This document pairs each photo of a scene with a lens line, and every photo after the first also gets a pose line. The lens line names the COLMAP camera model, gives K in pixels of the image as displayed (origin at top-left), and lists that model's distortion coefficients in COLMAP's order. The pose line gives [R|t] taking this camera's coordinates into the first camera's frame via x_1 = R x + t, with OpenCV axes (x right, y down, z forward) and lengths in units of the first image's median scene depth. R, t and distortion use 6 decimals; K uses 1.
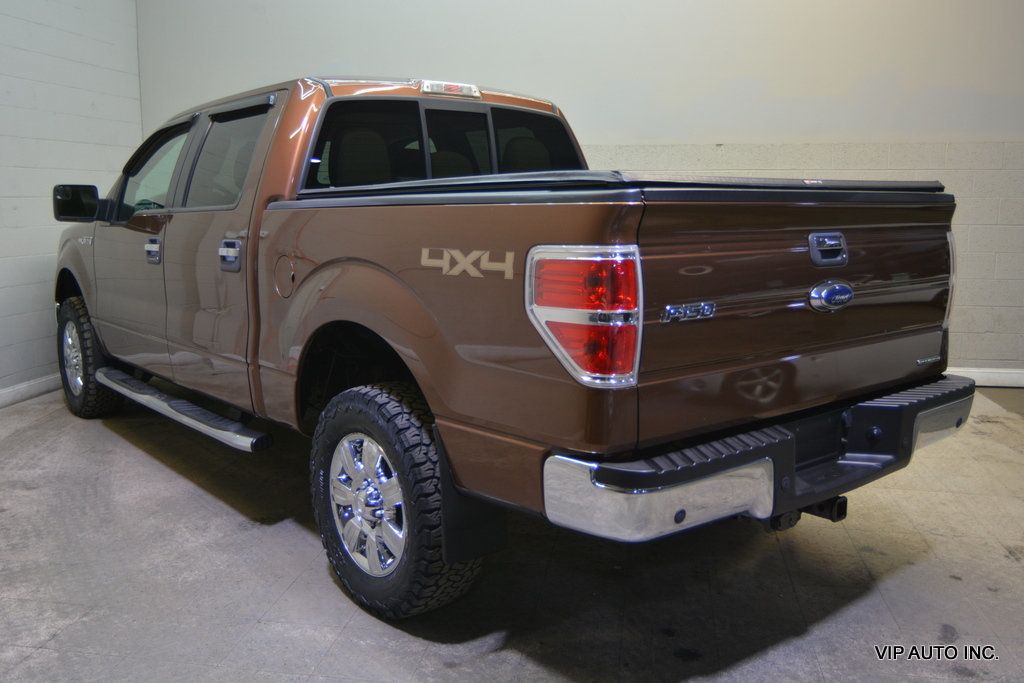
lens RADIAL K [[899.2, 0, 507.1], [0, 899.2, 327.5], [0, 0, 1]] dist [-0.011221, -0.004925]
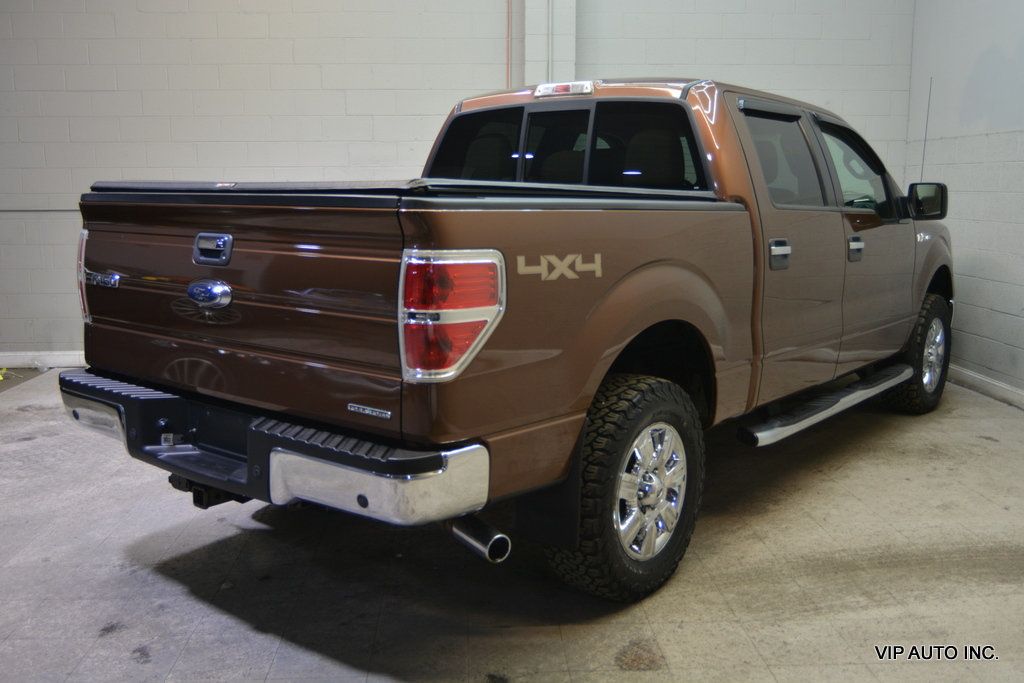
lens RADIAL K [[961.5, 0, 512.0], [0, 961.5, 341.5], [0, 0, 1]] dist [-0.015149, -0.003841]
pose [[0.218735, 0.156403, -0.963168, 1.257241], [-0.143496, 0.981495, 0.126792, -0.143276], [0.965176, 0.110477, 0.237130, 0.892550]]
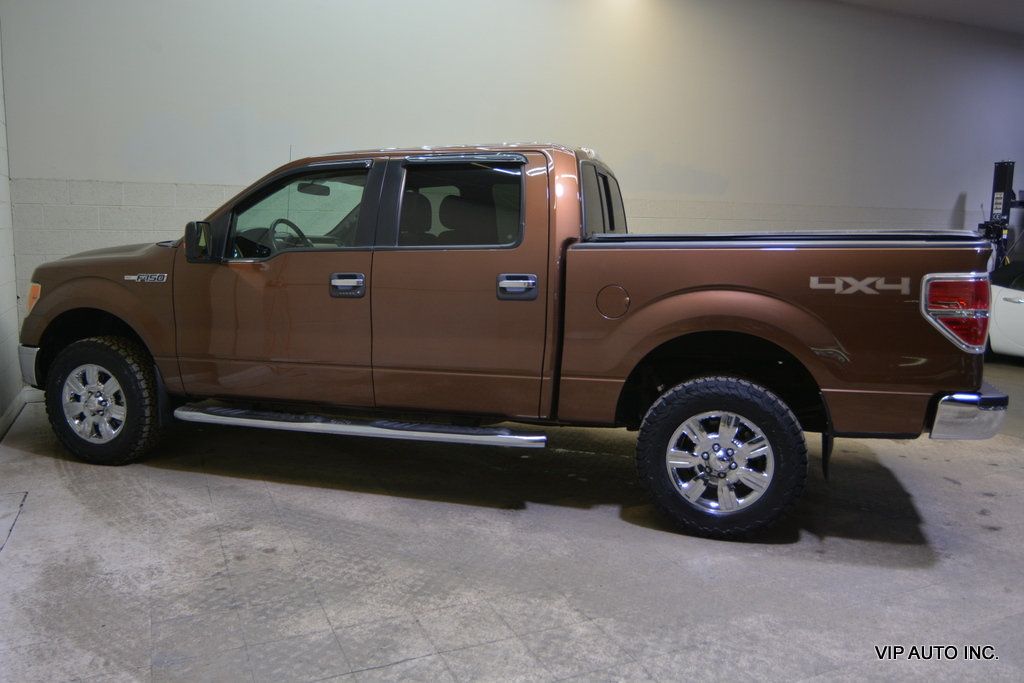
lens RADIAL K [[759.9, 0, 510.5], [0, 759.9, 325.9], [0, 0, 1]] dist [-0.006811, 0.002642]
pose [[0.827351, -0.054208, 0.559063, -1.007247], [0.066172, 0.997808, -0.001177, -0.030894], [-0.557773, 0.037969, 0.829124, 0.185449]]
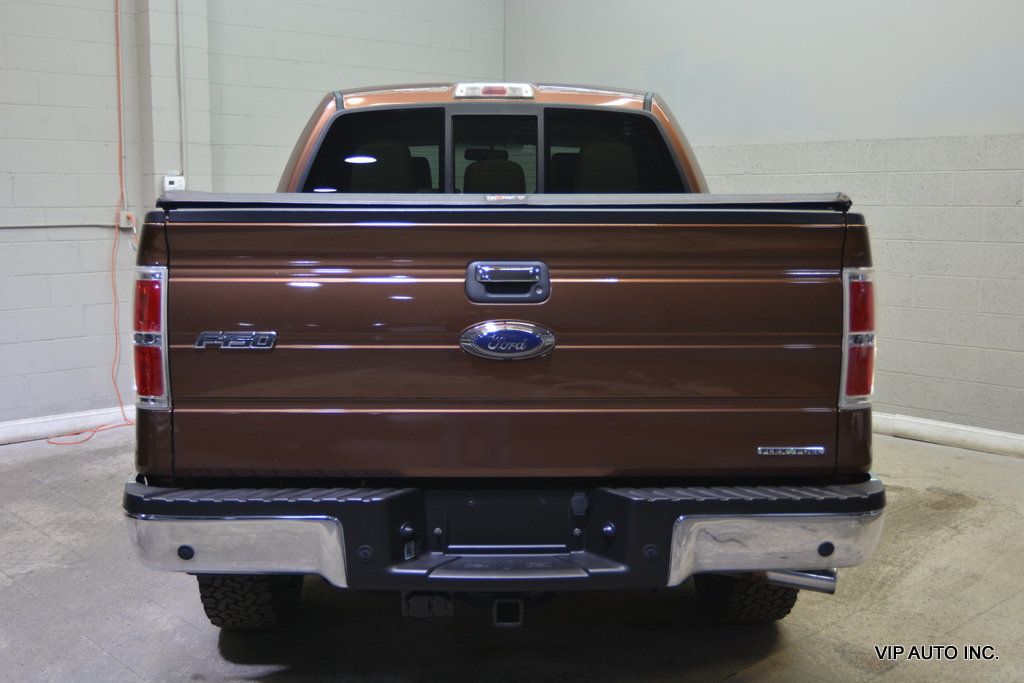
lens RADIAL K [[1077.4, 0, 512.0], [0, 1077.4, 341.5], [0, 0, 1]] dist [-0.011917, -0.009281]
pose [[0.793138, 0.080186, -0.603740, 0.775052], [-0.089088, 0.995907, 0.015237, -0.041367], [0.602491, 0.041701, 0.797036, 0.199605]]
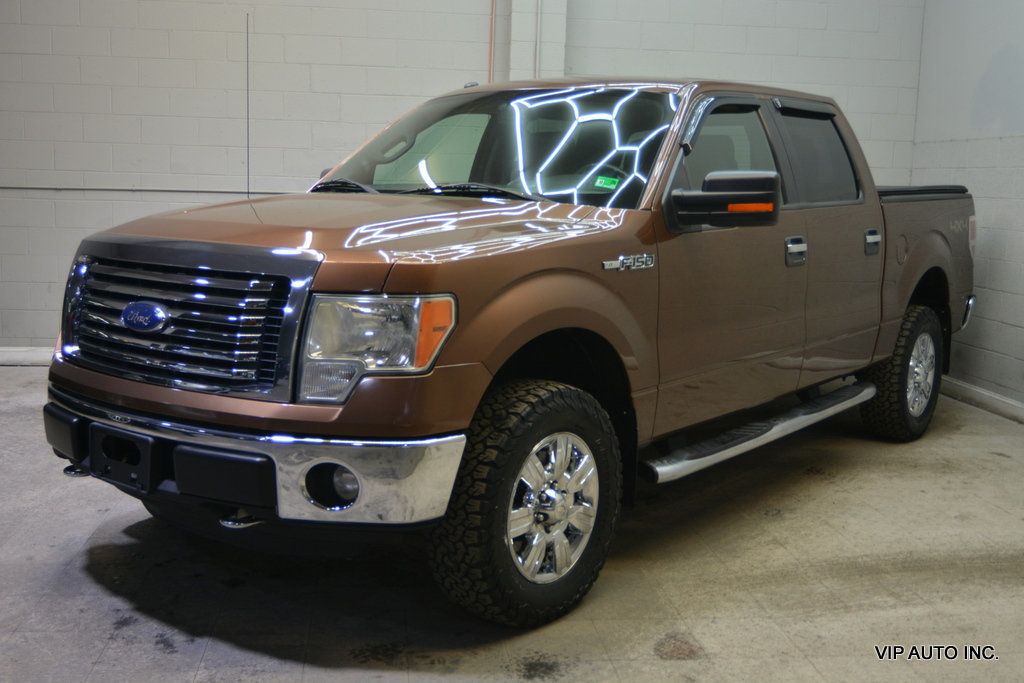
lens RADIAL K [[1123.9, 0, 512.0], [0, 1123.9, 341.5], [0, 0, 1]] dist [-0.007641, -0.023079]
pose [[0.281740, 0.144182, -0.948596, 1.375060], [-0.171780, 0.980251, 0.097974, -0.111336], [0.943988, 0.135346, 0.300944, 0.749814]]
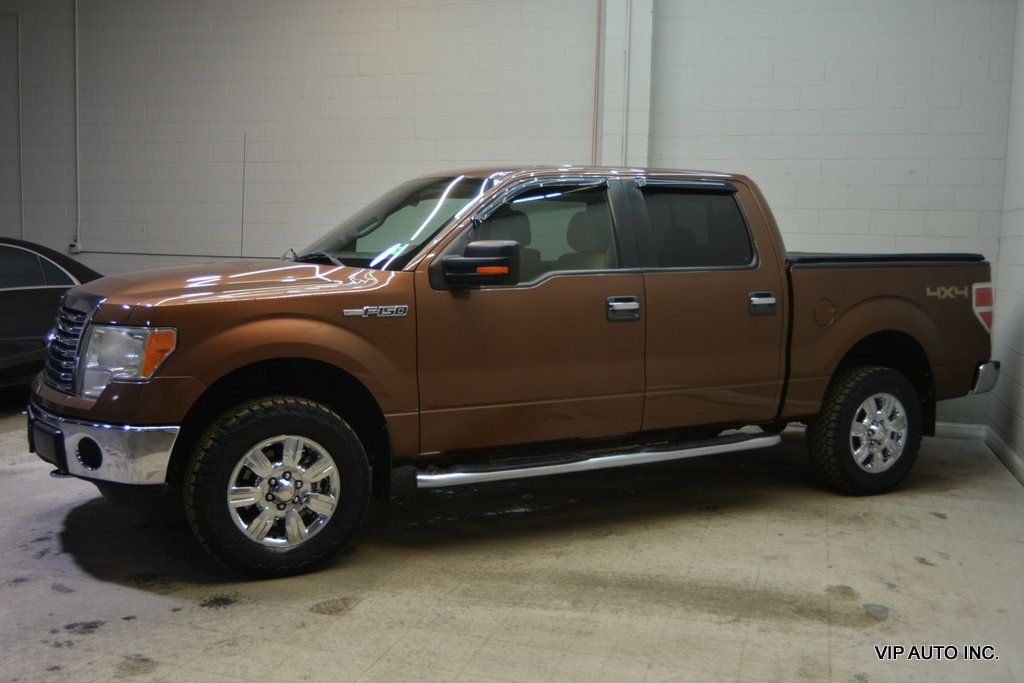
lens RADIAL K [[999.7, 0, 512.0], [0, 999.7, 341.5], [0, 0, 1]] dist [-0.018844, -0.005983]
pose [[-0.137870, 0.095592, -0.985827, 1.603703], [-0.170374, 0.978206, 0.118680, -0.253206], [0.975687, 0.184322, -0.118579, 1.568820]]
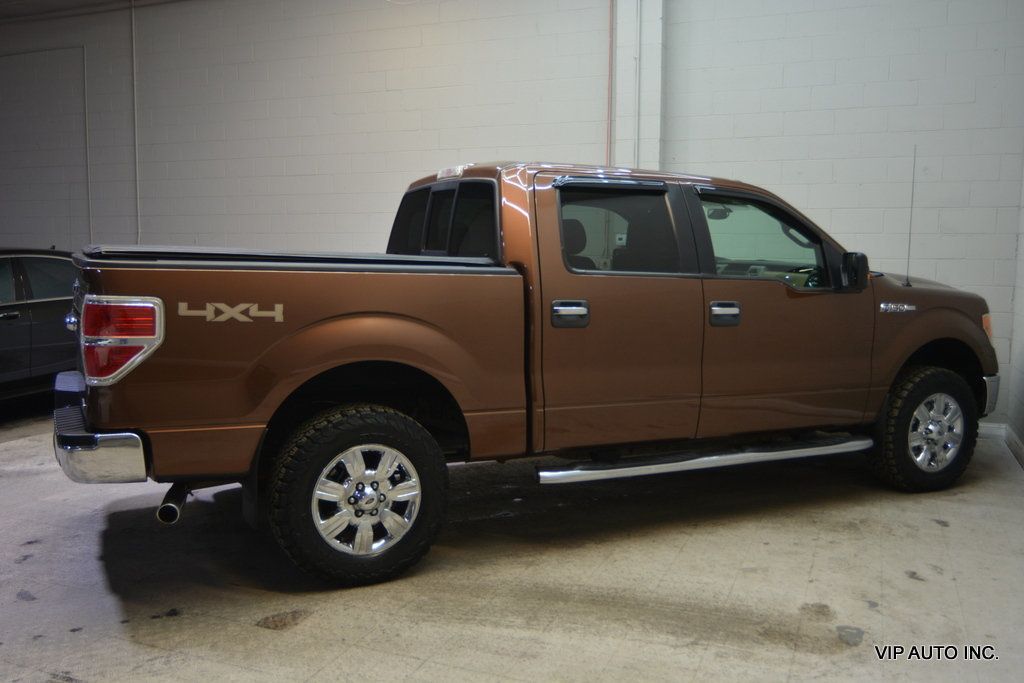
lens RADIAL K [[908.8, 0, 512.0], [0, 908.8, 341.5], [0, 0, 1]] dist [-0.017876, -0.002935]
pose [[-0.219768, 0.101288, -0.970280, 1.422549], [-0.151285, 0.979025, 0.136467, -0.274774], [0.963750, 0.176780, -0.199835, 1.700307]]
